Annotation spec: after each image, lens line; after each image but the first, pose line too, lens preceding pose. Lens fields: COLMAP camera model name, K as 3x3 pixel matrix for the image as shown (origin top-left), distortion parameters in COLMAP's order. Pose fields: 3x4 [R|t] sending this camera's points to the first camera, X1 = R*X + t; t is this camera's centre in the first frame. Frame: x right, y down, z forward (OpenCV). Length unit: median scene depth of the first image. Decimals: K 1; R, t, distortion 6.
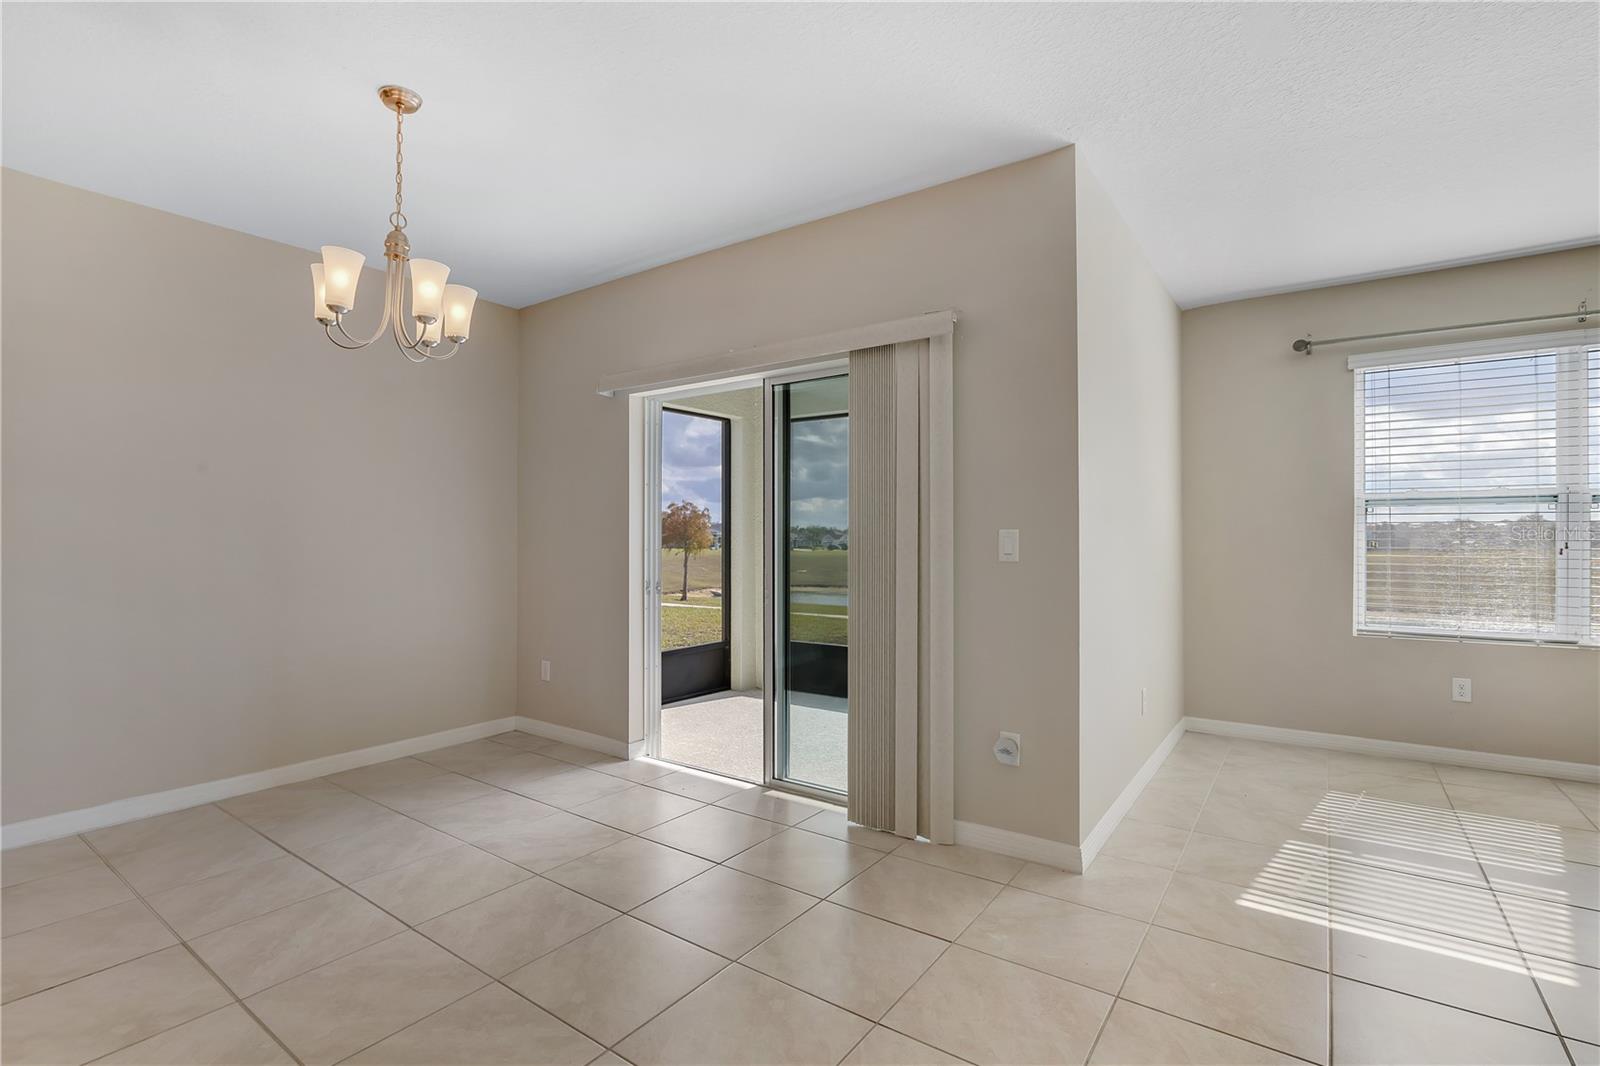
lens RADIAL K [[755.6, 0, 793.4], [0, 755.6, 534.6], [0, 0, 1]] dist [-0.000584, -0.000899]
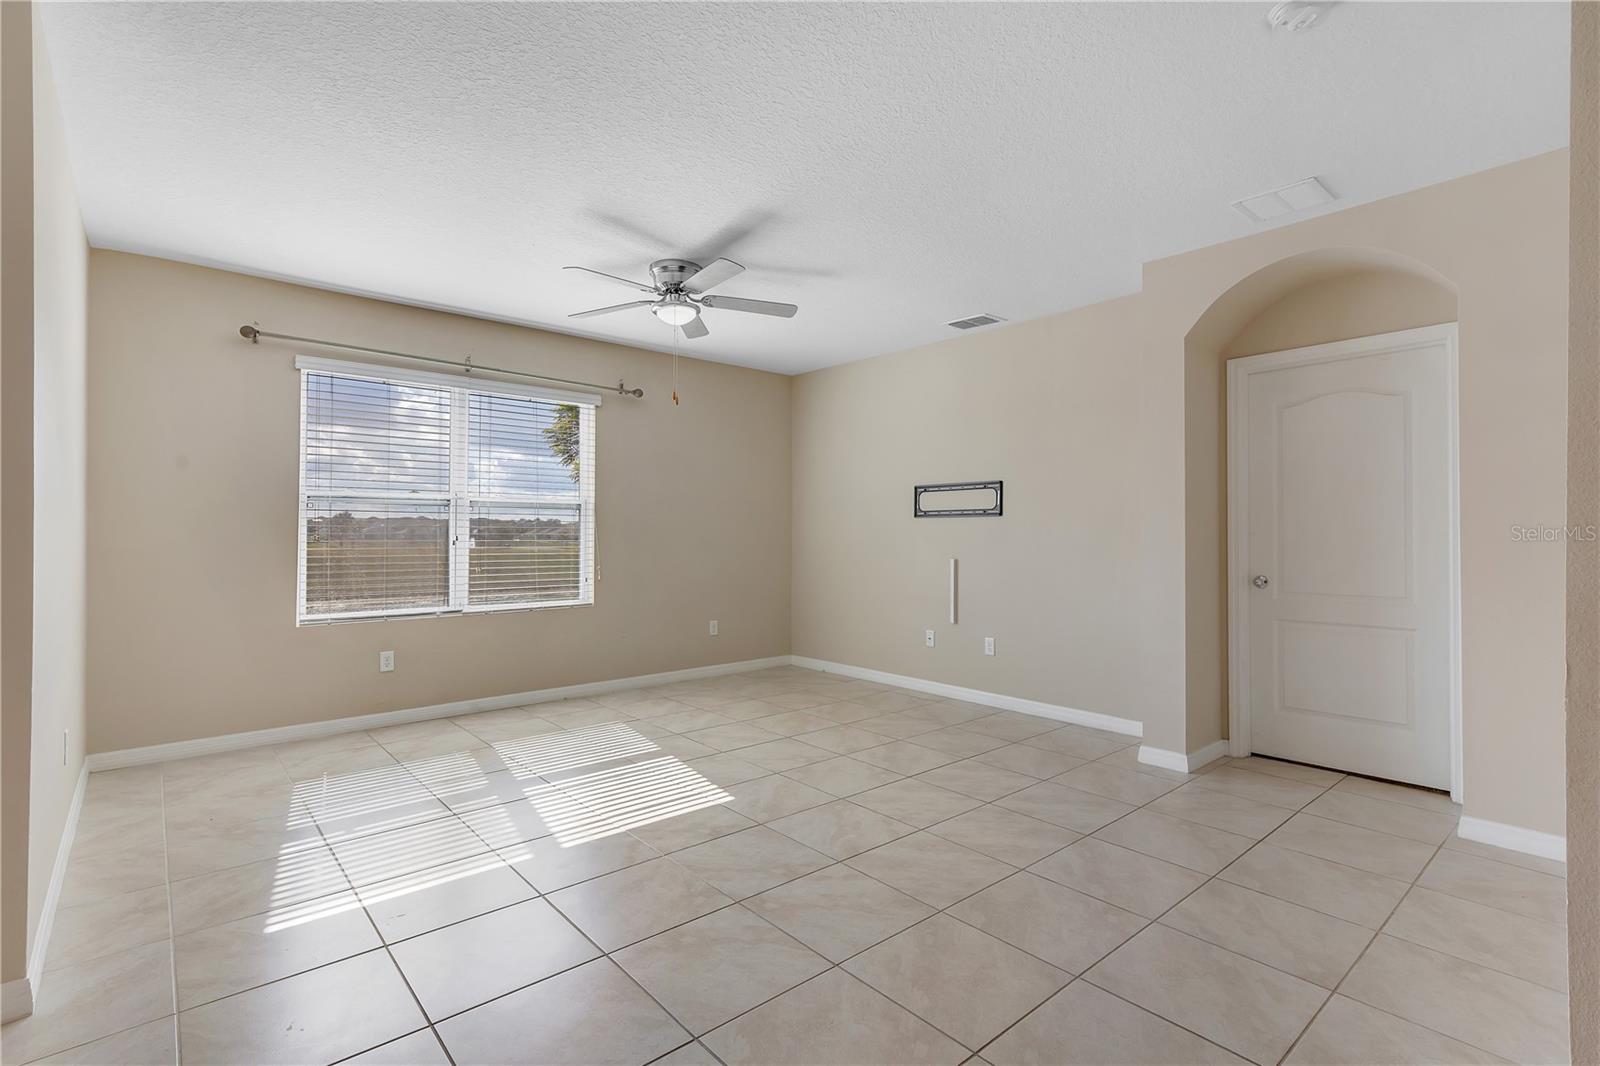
lens RADIAL K [[738.6, 0, 802.2], [0, 738.6, 528.5], [0, 0, 1]] dist [-0.000893, -0.000440]
pose [[0.226343, 0.005738, 0.974031, -0.096995], [-0.006752, 0.999968, -0.004322, -0.001070], [-0.974024, -0.005598, 0.226375, 0.118668]]
